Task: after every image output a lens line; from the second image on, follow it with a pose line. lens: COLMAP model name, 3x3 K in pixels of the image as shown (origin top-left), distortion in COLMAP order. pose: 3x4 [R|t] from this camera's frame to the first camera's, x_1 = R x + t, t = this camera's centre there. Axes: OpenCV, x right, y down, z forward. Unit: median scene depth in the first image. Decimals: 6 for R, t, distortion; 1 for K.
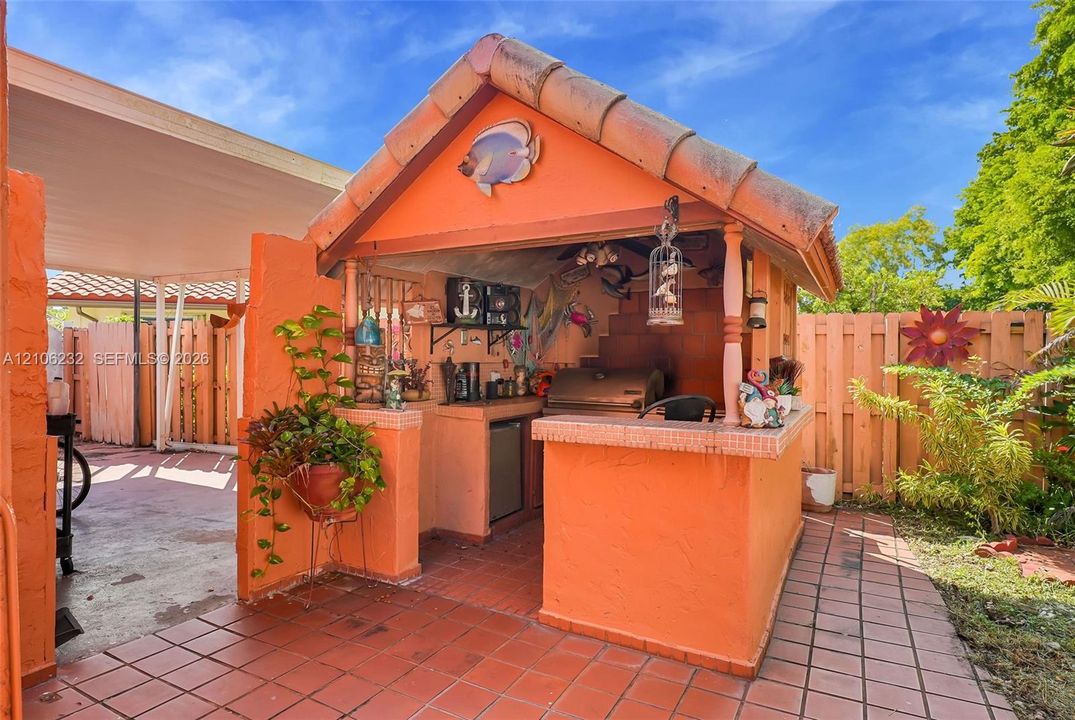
lens RADIAL K [[606.3, 0, 537.5], [0, 606.3, 360.0], [0, 0, 1]] dist [-0.005438, -0.002168]
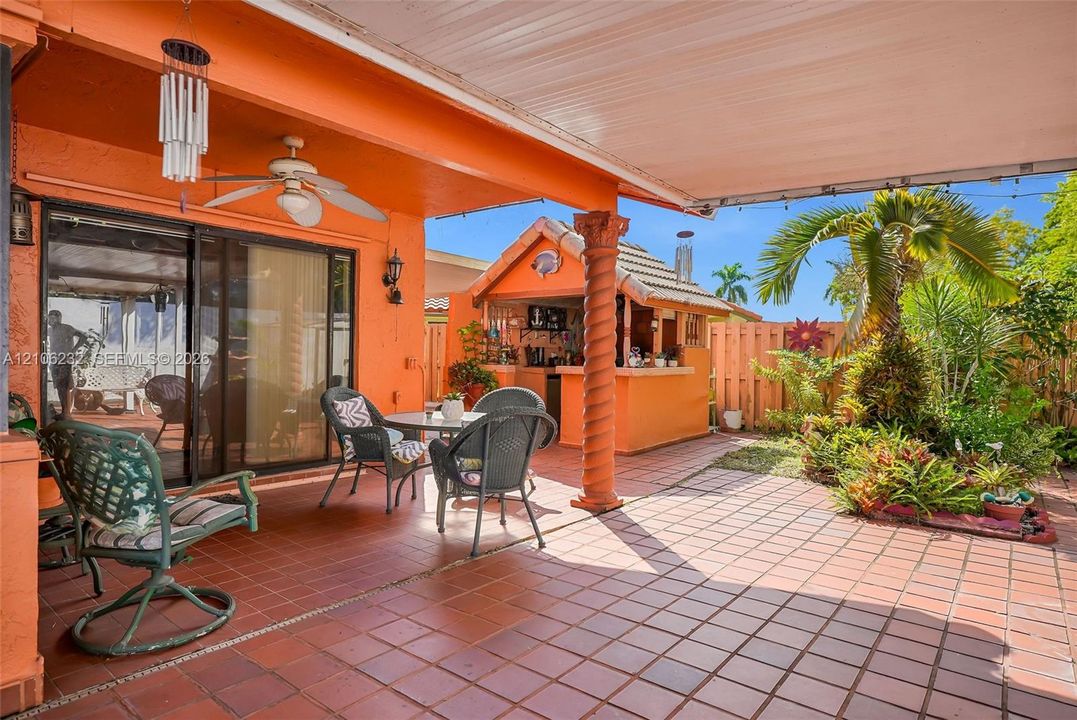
lens RADIAL K [[607.4, 0, 538.5], [0, 607.4, 360.0], [0, 0, 1]] dist [-0.005438, -0.002168]
pose [[0.986852, 0.013133, -0.161094, 0.256953], [-0.012798, 0.999913, 0.003117, 0.049364], [0.161121, -0.001015, 0.986934, -1.211931]]
